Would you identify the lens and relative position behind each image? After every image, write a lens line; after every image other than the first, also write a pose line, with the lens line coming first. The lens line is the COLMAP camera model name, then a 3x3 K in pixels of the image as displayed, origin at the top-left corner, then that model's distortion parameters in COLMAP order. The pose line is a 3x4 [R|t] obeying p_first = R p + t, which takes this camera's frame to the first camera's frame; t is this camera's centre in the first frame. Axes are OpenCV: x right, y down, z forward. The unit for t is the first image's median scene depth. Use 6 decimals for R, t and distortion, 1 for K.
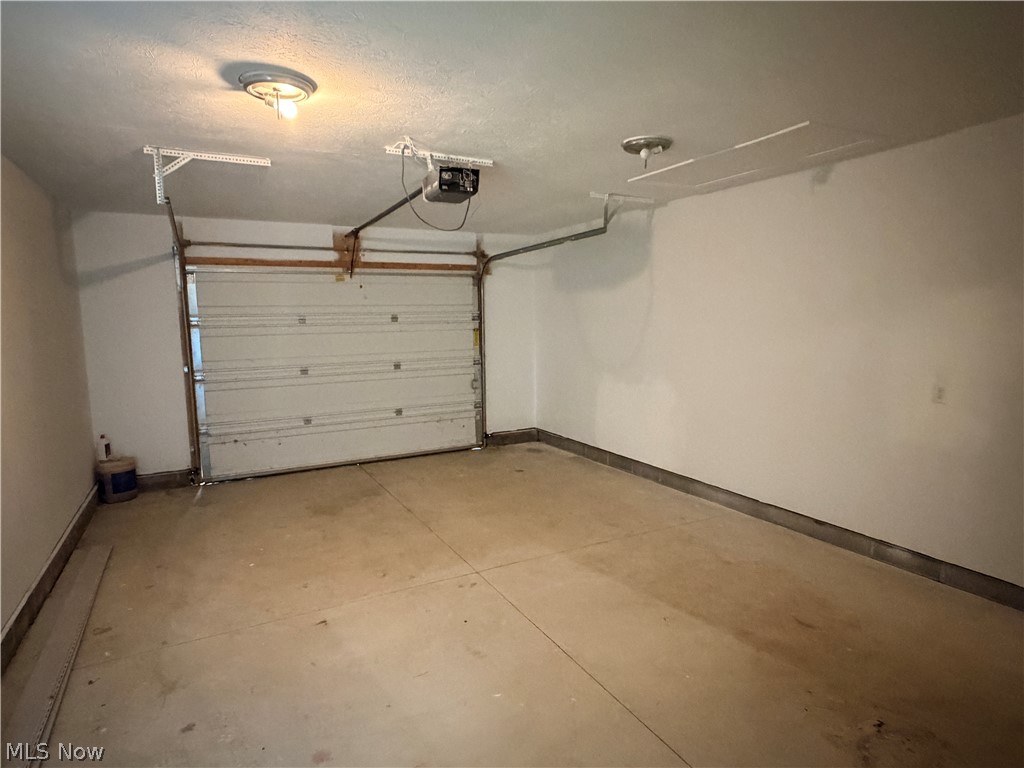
lens RADIAL K [[580.6, 0, 509.3], [0, 580.6, 384.6], [0, 0, 1]] dist [0.005434, -0.007064]
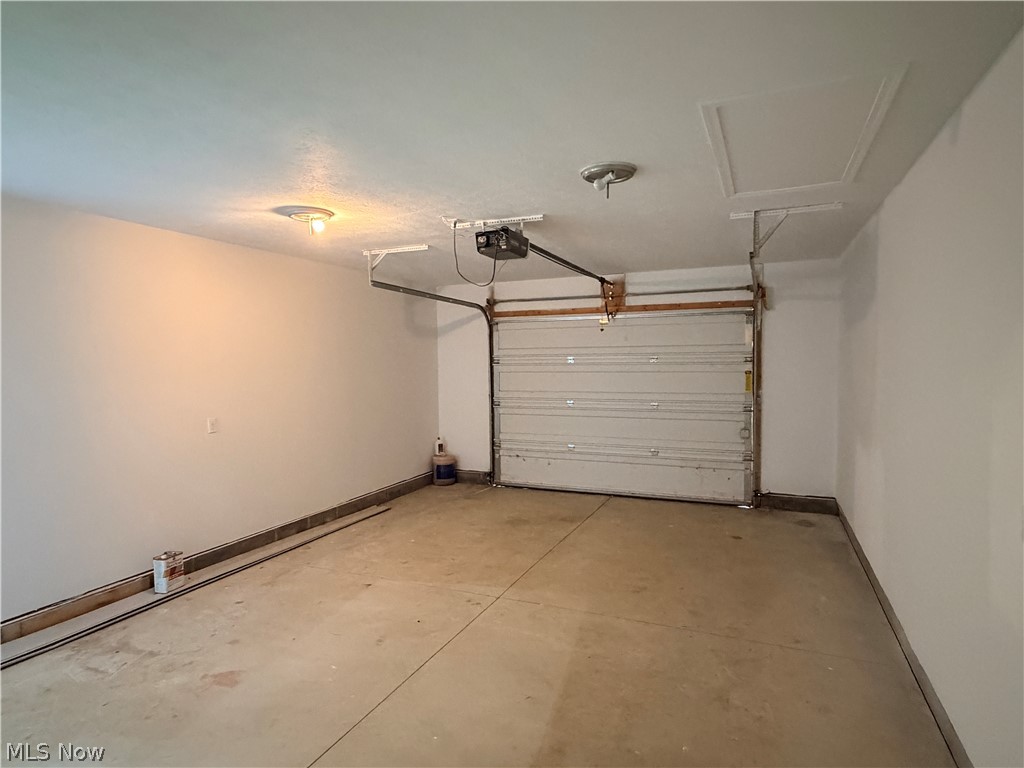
lens RADIAL K [[580.6, 0, 513.0], [0, 580.6, 383.2], [0, 0, 1]] dist [0.005434, -0.007064]
pose [[0.628995, 0.042052, -0.776271, 0.474506], [-0.091614, 0.995588, -0.020300, -0.031317], [0.771993, 0.083885, 0.630072, 0.190775]]
